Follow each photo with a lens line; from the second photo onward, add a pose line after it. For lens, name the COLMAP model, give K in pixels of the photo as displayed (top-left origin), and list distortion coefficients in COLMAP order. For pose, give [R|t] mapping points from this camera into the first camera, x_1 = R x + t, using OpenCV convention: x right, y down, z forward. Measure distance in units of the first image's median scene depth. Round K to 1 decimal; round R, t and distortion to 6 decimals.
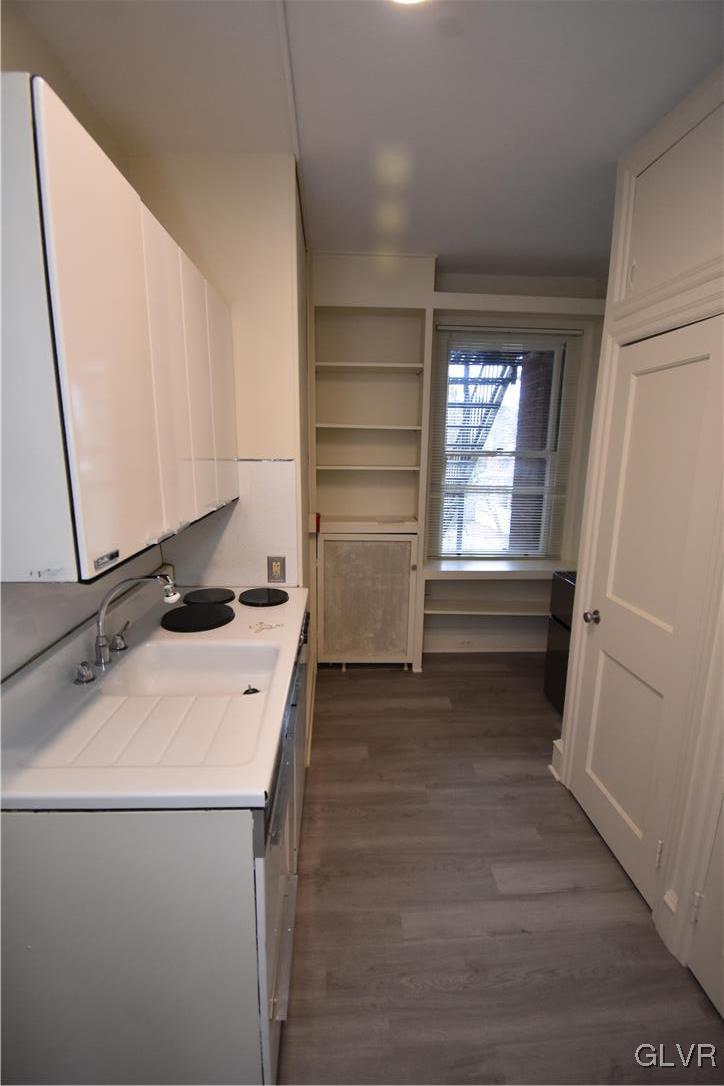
lens RADIAL K [[481.6, 0, 362.0], [0, 481.6, 543.0], [0, 0, 1]] dist [0.029752, -0.028840]
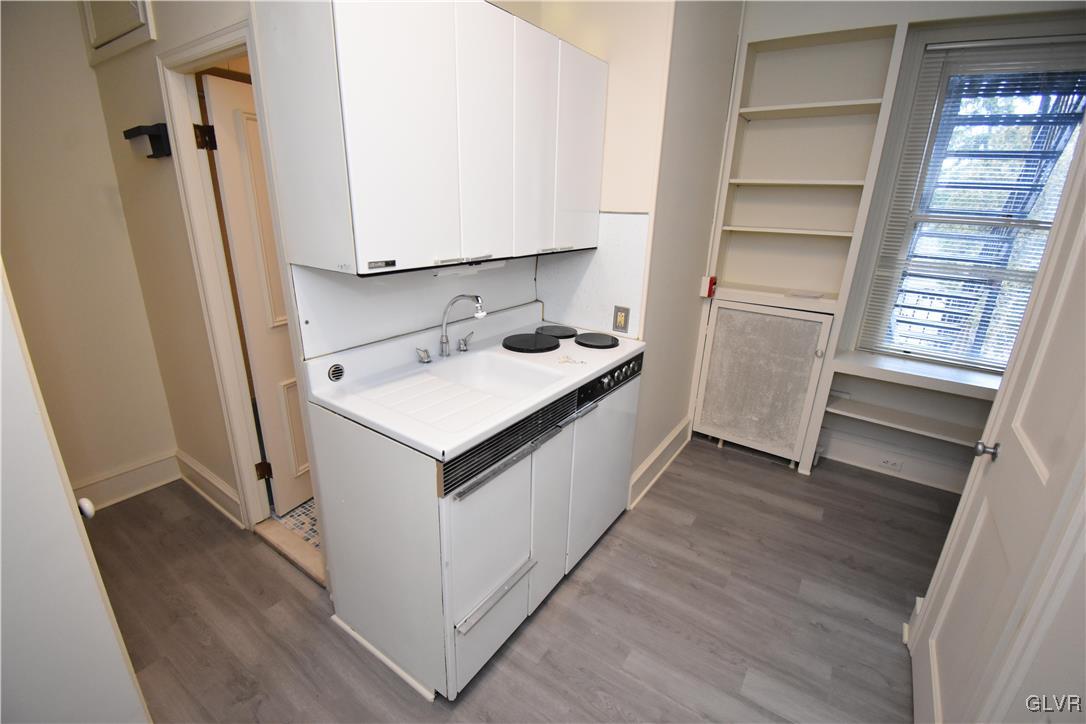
lens RADIAL K [[481.6, 0, 543.0], [0, 481.6, 362.0], [0, 0, 1]] dist [0.029752, -0.028840]
pose [[0.793212, 0.205597, -0.573188, 0.269205], [-0.145976, 0.978033, 0.148802, 0.011749], [0.591190, -0.034360, 0.805800, 0.033204]]
